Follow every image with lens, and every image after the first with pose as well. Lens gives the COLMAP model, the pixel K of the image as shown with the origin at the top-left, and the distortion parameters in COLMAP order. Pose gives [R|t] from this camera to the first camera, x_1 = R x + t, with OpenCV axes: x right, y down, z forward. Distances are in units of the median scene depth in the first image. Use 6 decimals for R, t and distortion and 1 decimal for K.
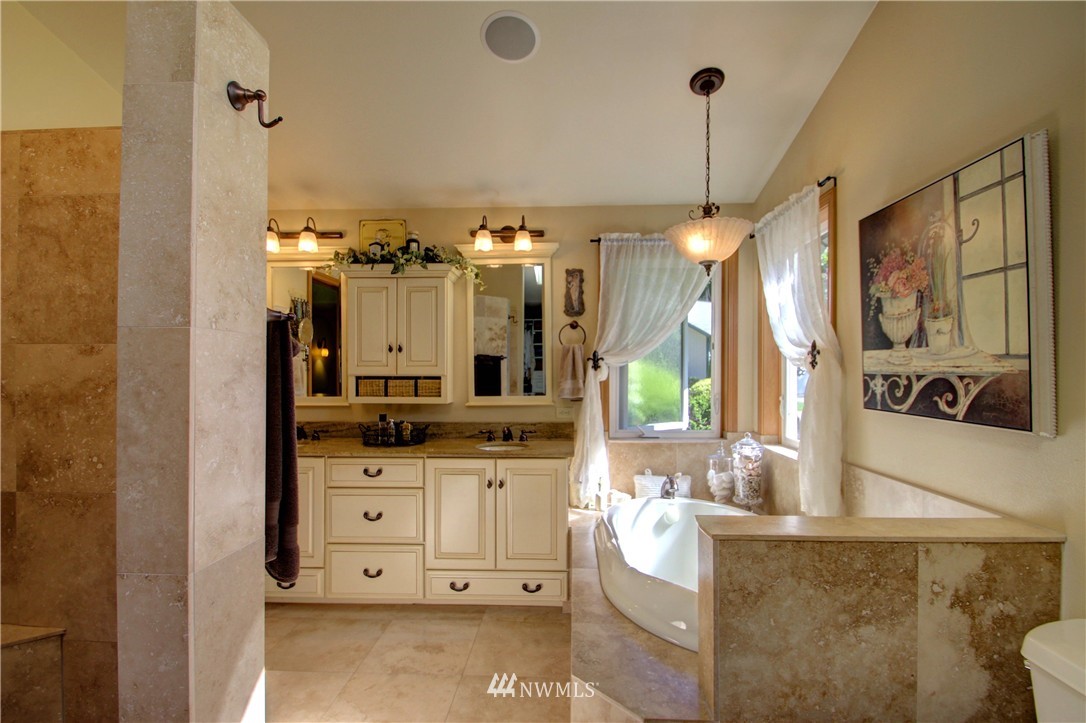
lens RADIAL K [[506.9, 0, 546.0], [0, 506.9, 364.0], [0, 0, 1]] dist [-0.010899, -0.002621]
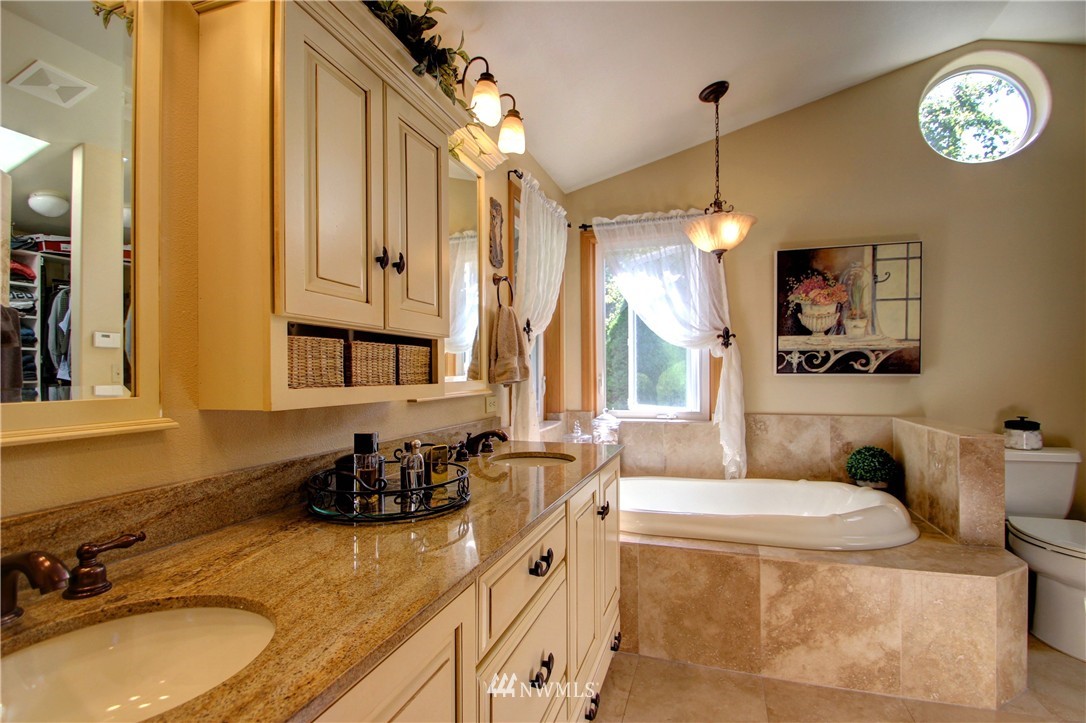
lens RADIAL K [[506.9, 0, 545.8], [0, 506.9, 369.5], [0, 0, 1]] dist [-0.010899, -0.002621]
pose [[0.268823, 0.005171, 0.963176, -1.255628], [-0.007984, 0.999963, -0.003140, 0.103792], [-0.963156, -0.006846, 0.268855, 1.519832]]
